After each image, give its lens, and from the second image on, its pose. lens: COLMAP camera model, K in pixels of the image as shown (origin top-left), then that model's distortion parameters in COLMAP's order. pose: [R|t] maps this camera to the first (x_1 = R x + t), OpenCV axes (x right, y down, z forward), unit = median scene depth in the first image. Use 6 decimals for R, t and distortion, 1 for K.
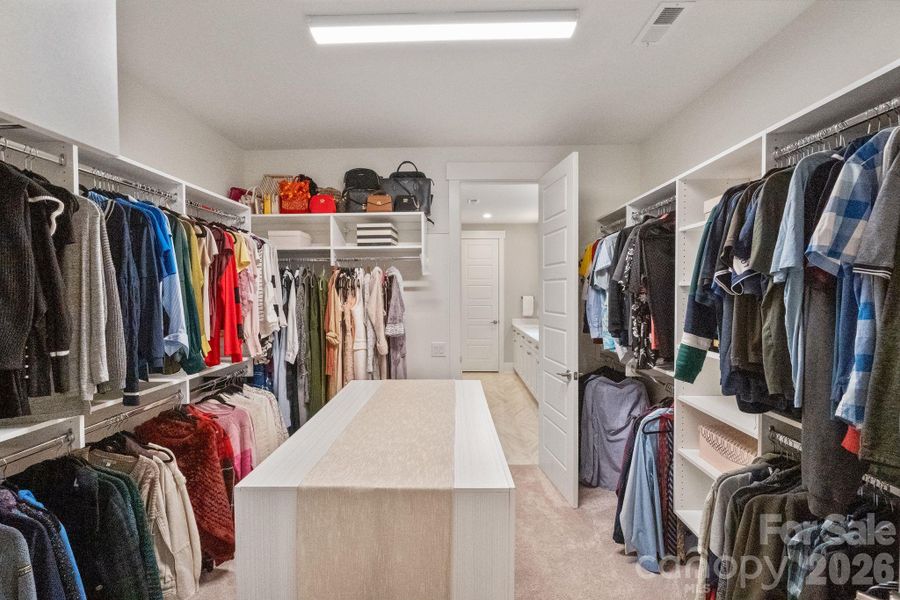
lens RADIAL K [[415.7, 0, 452.6], [0, 415.7, 287.7], [0, 0, 1]] dist [0.000729, 0.000144]
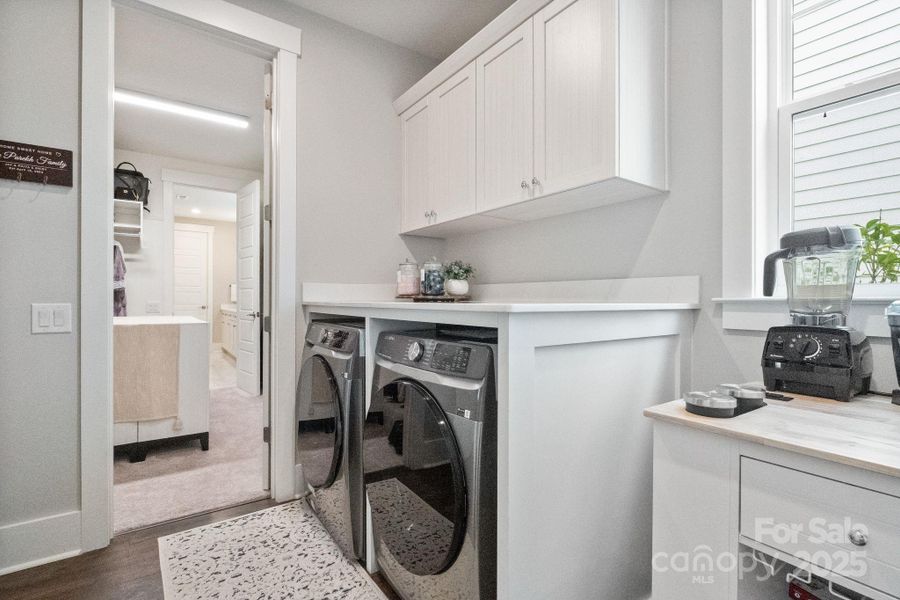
lens RADIAL K [[413.6, 0, 450.0], [0, 413.6, 300.0], [0, 0, 1]] dist [-0.000049, 0.000032]
pose [[0.804207, 0.003740, 0.594338, -0.061937], [-0.008156, 0.999955, 0.004743, 0.123711], [-0.594294, -0.008662, 0.804201, -0.689250]]
